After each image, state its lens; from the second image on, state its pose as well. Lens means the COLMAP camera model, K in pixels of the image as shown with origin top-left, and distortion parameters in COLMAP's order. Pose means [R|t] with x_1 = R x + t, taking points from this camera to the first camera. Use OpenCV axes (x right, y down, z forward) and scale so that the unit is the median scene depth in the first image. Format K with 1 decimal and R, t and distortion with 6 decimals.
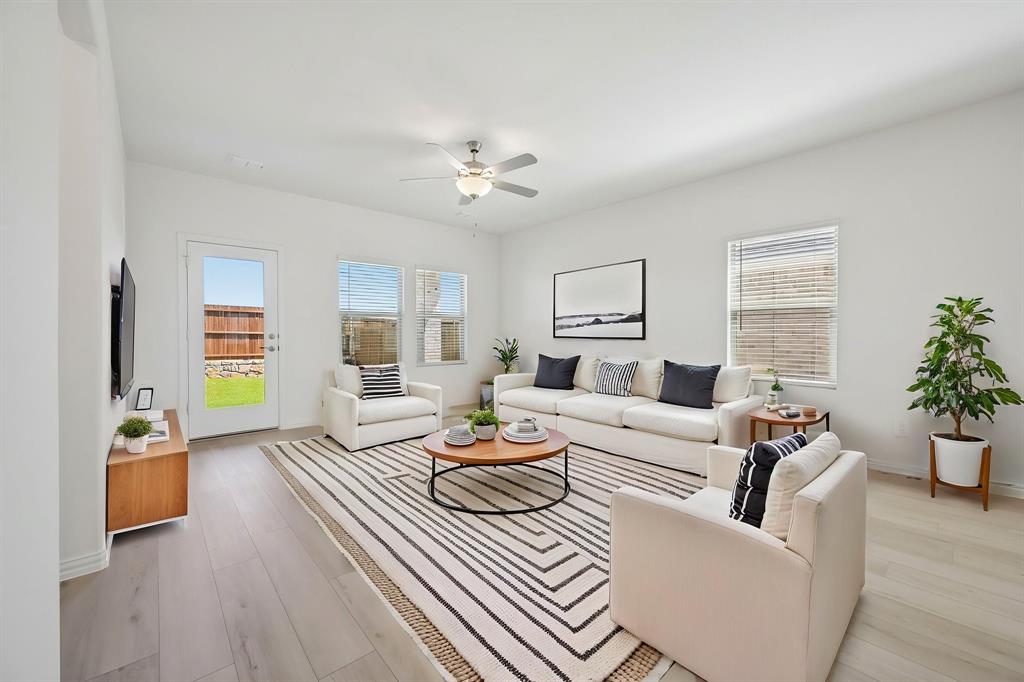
lens RADIAL K [[410.8, 0, 520.3], [0, 410.8, 338.3], [0, 0, 1]] dist [-0.000044, 0.000150]
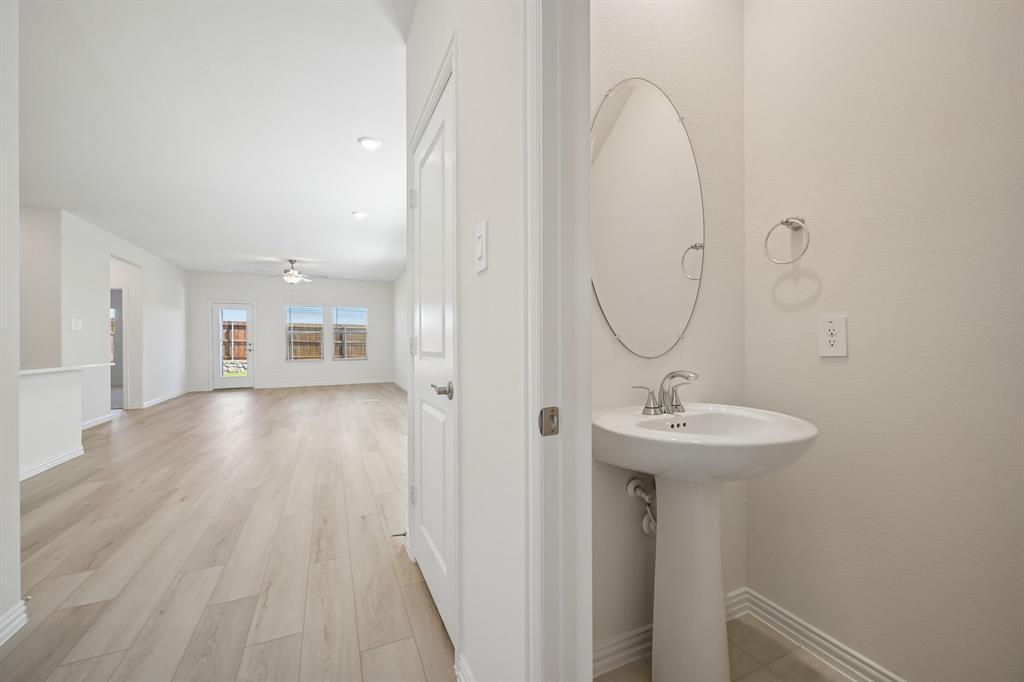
lens RADIAL K [[414.6, 0, 516.9], [0, 414.6, 341.1], [0, 0, 1]] dist [0.007047, -0.000229]
pose [[0.953430, -0.003494, -0.301595, 1.361598], [0.000172, 0.999939, -0.011041, 0.002986], [0.301615, 0.010475, 0.953372, -0.636000]]
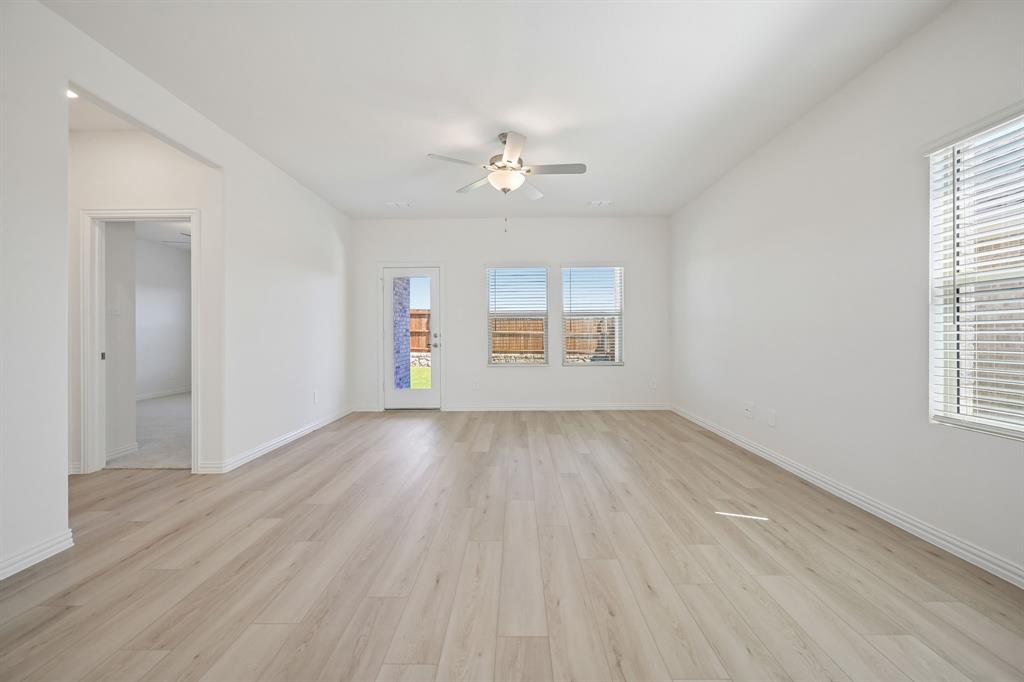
lens RADIAL K [[414.6, 0, 510.3], [0, 414.6, 333.4], [0, 0, 1]] dist [0.007047, -0.000229]
pose [[0.731782, -0.000525, -0.681539, 0.424862], [-0.006272, 0.999952, -0.007505, -0.002432], [0.681510, 0.009767, 0.731744, 0.228087]]
